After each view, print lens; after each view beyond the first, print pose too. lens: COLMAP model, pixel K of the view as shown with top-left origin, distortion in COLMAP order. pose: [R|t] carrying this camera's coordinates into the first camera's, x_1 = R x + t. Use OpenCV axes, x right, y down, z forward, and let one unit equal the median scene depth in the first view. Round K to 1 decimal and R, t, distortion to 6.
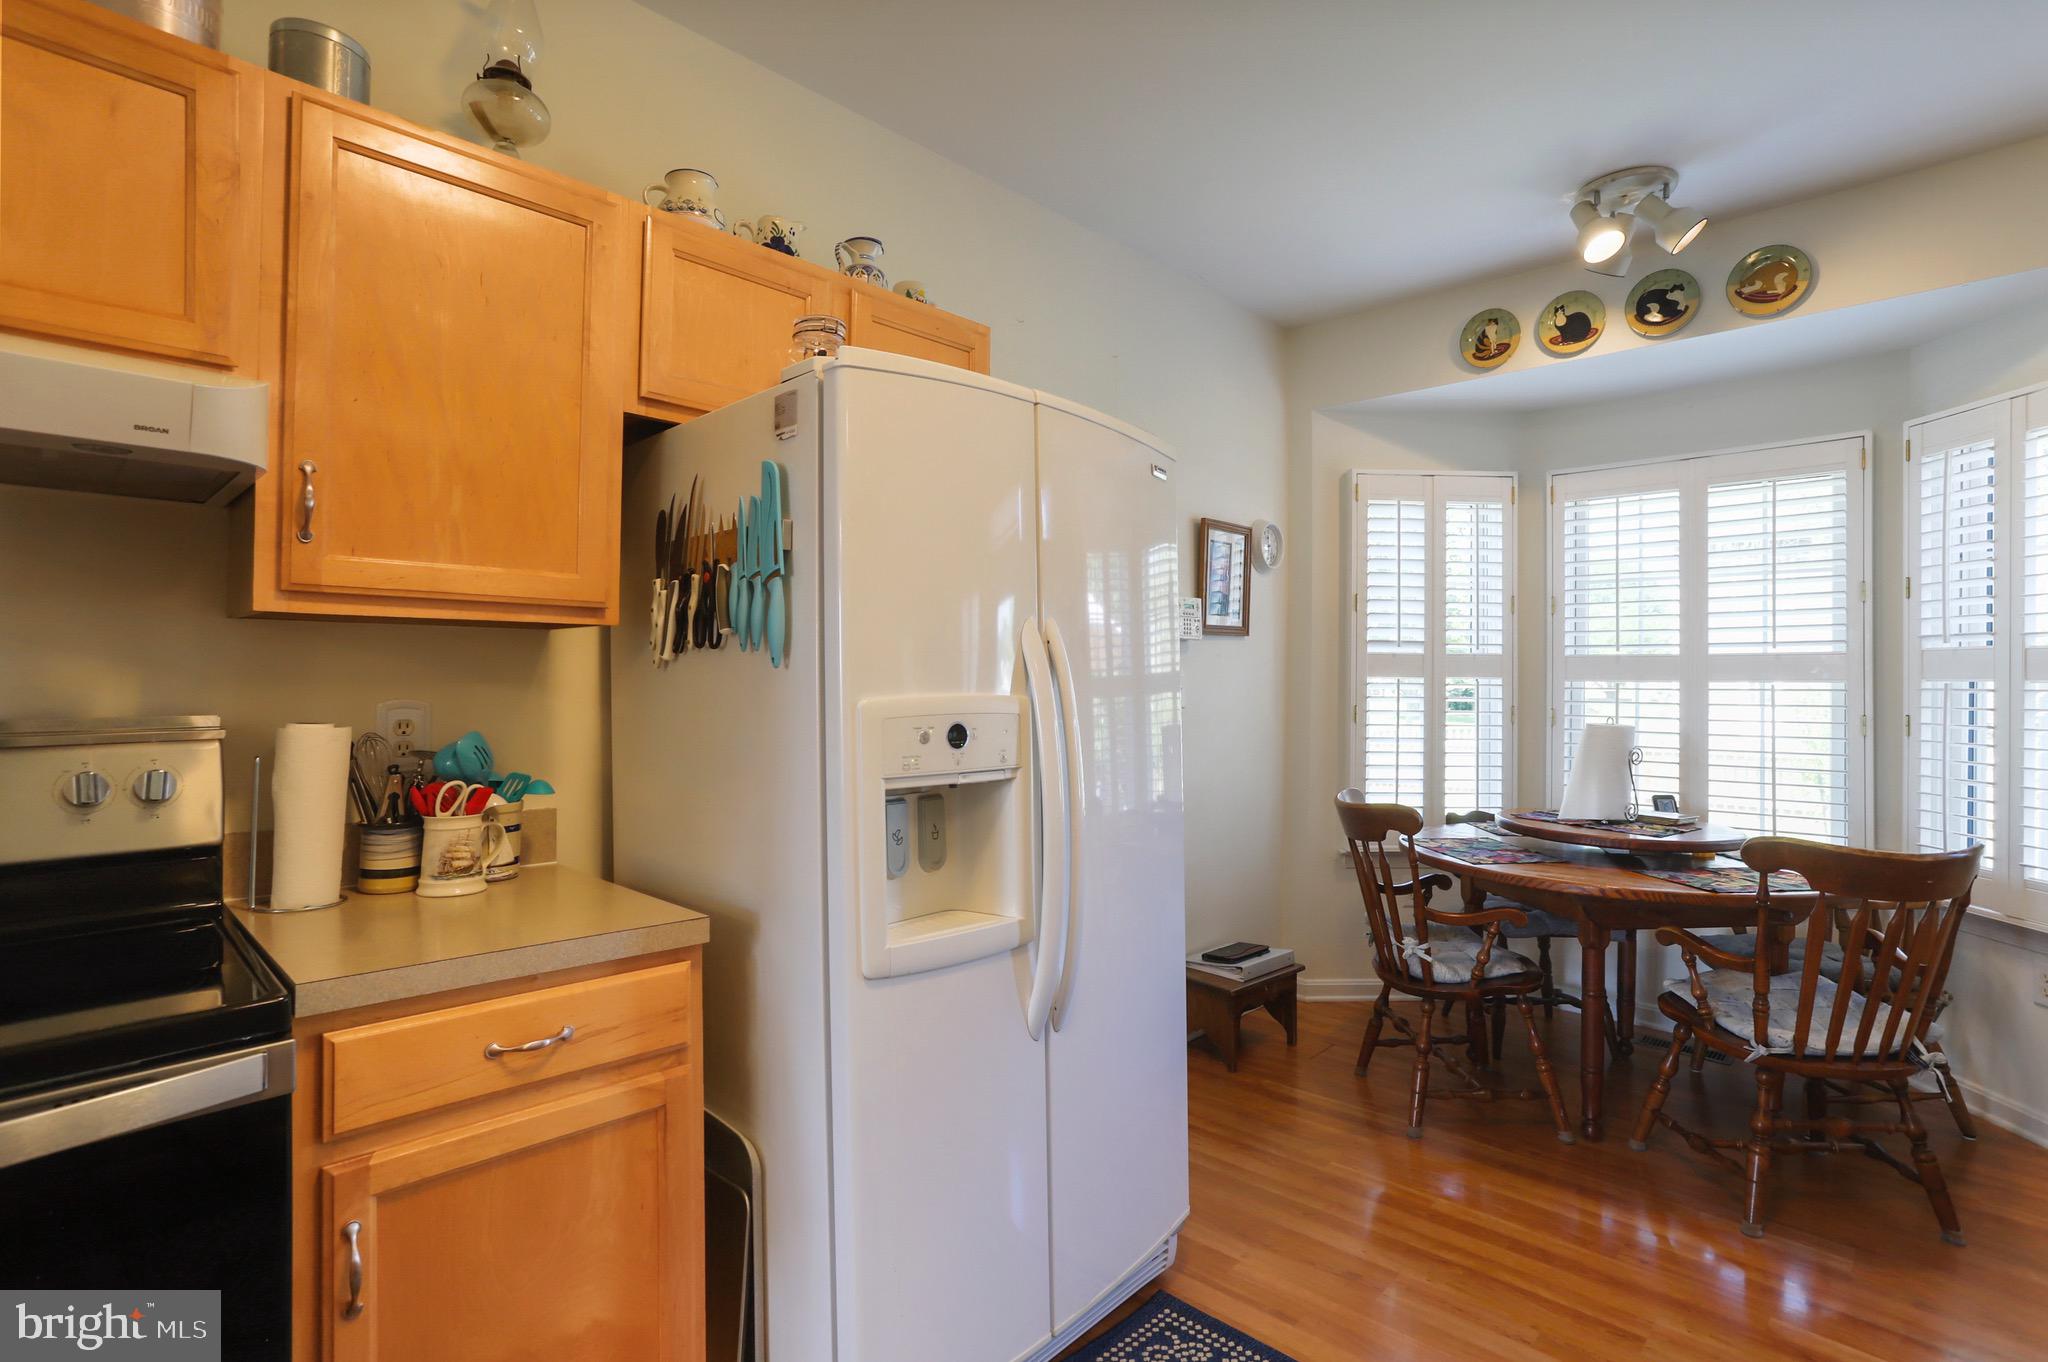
lens RADIAL K [[995.3, 0, 1007.8], [0, 995.3, 670.3], [0, 0, 1]] dist [-0.022255, 0.005715]
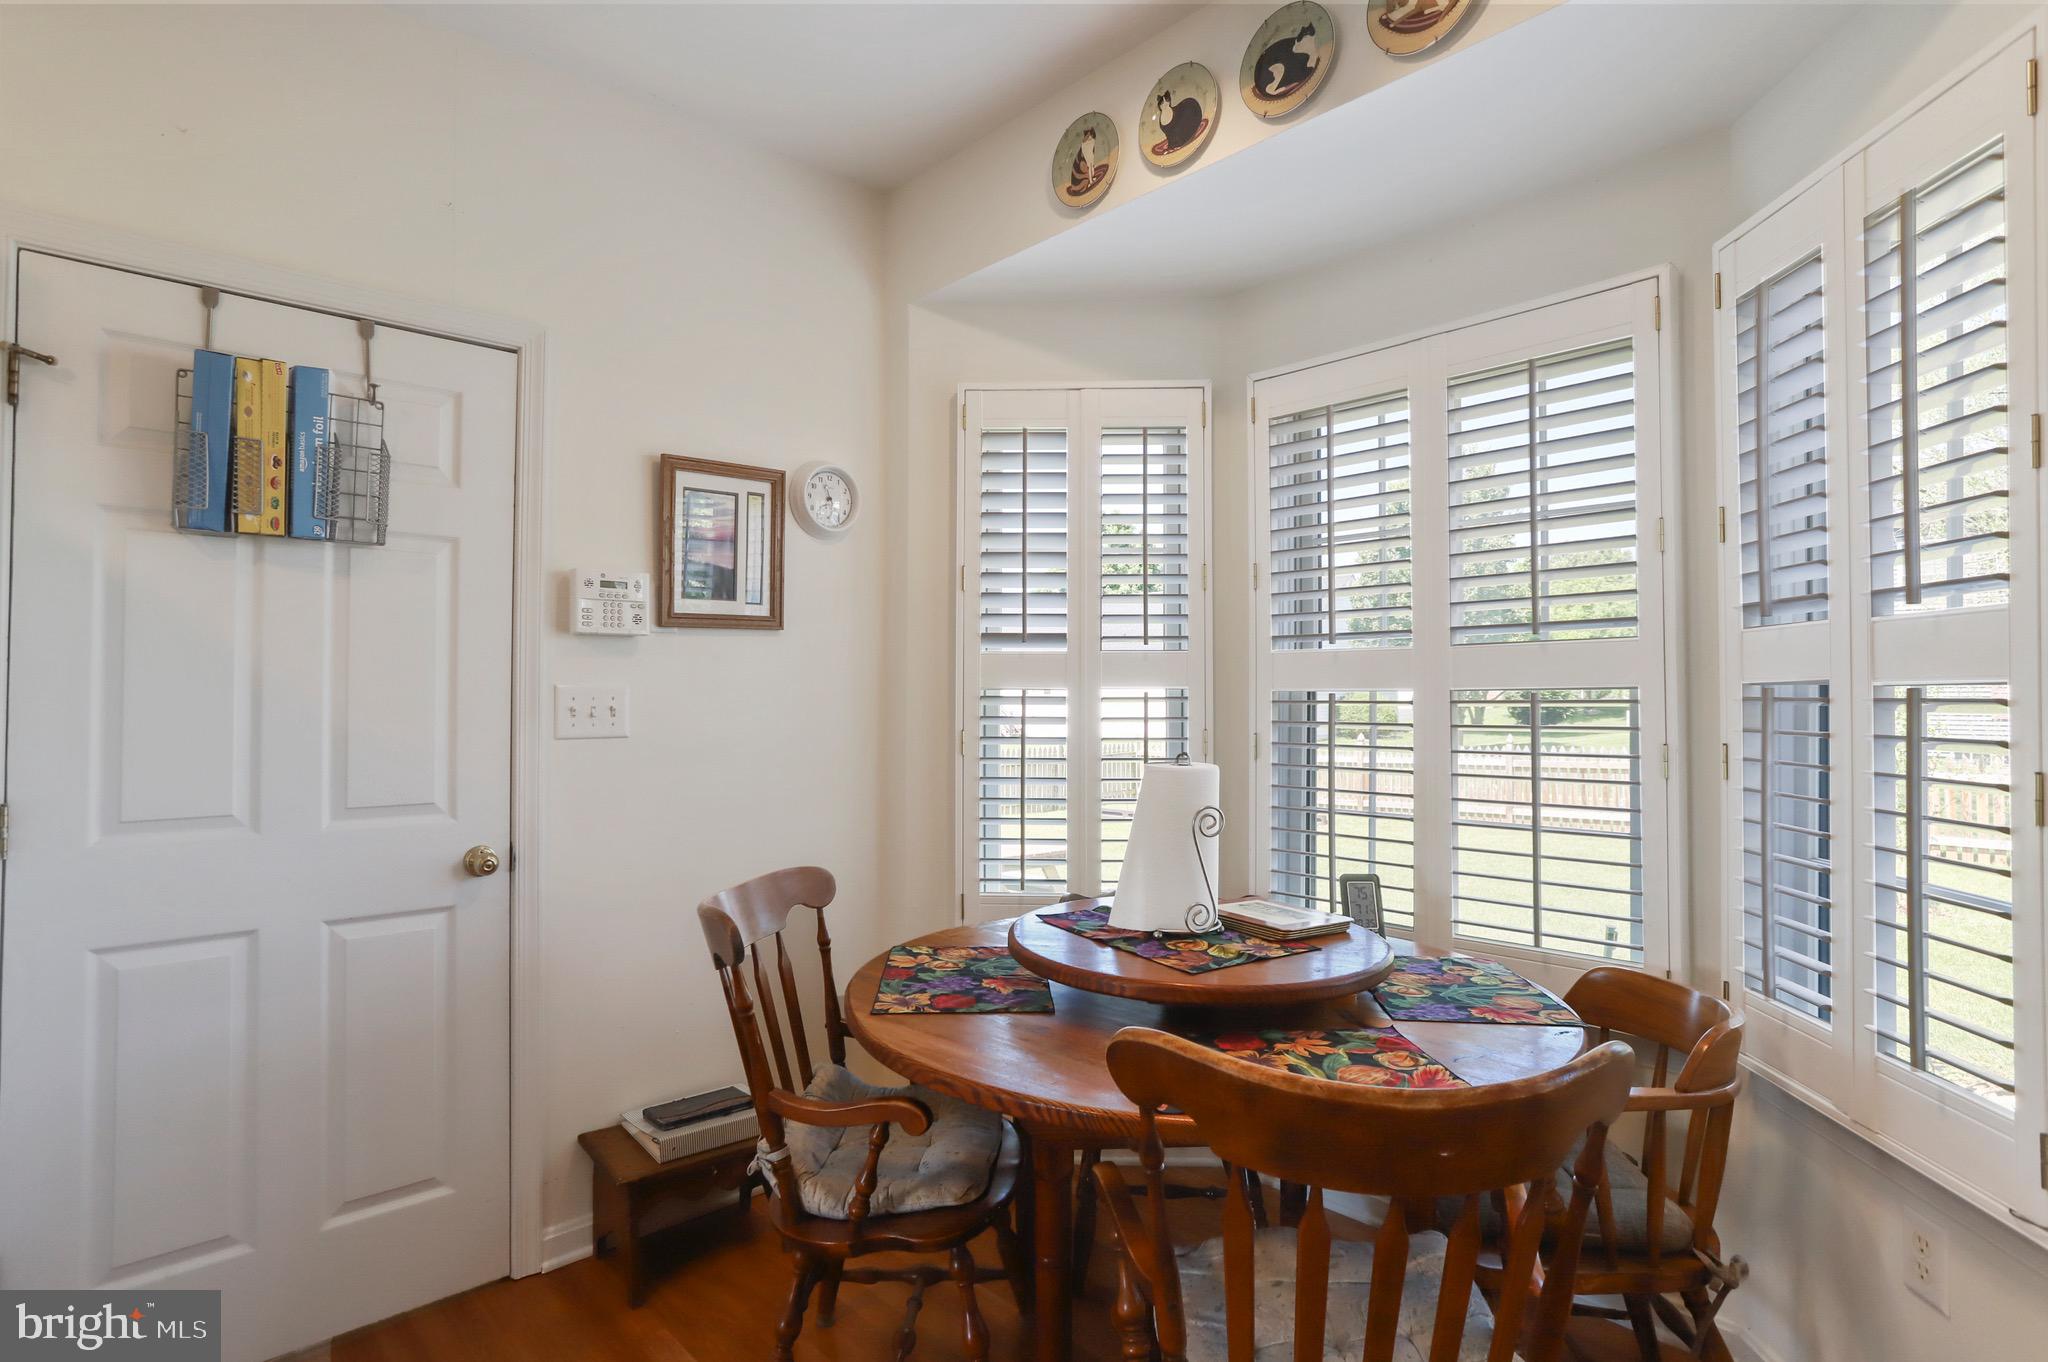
lens RADIAL K [[1029.5, 0, 1010.6], [0, 1029.5, 677.8], [0, 0, 1]] dist [-0.038024, 0.005338]
pose [[0.998813, -0.011466, -0.047336, 0.468614], [0.010857, 0.999855, -0.013100, 0.009084], [0.047479, 0.012571, 0.998793, 0.340500]]
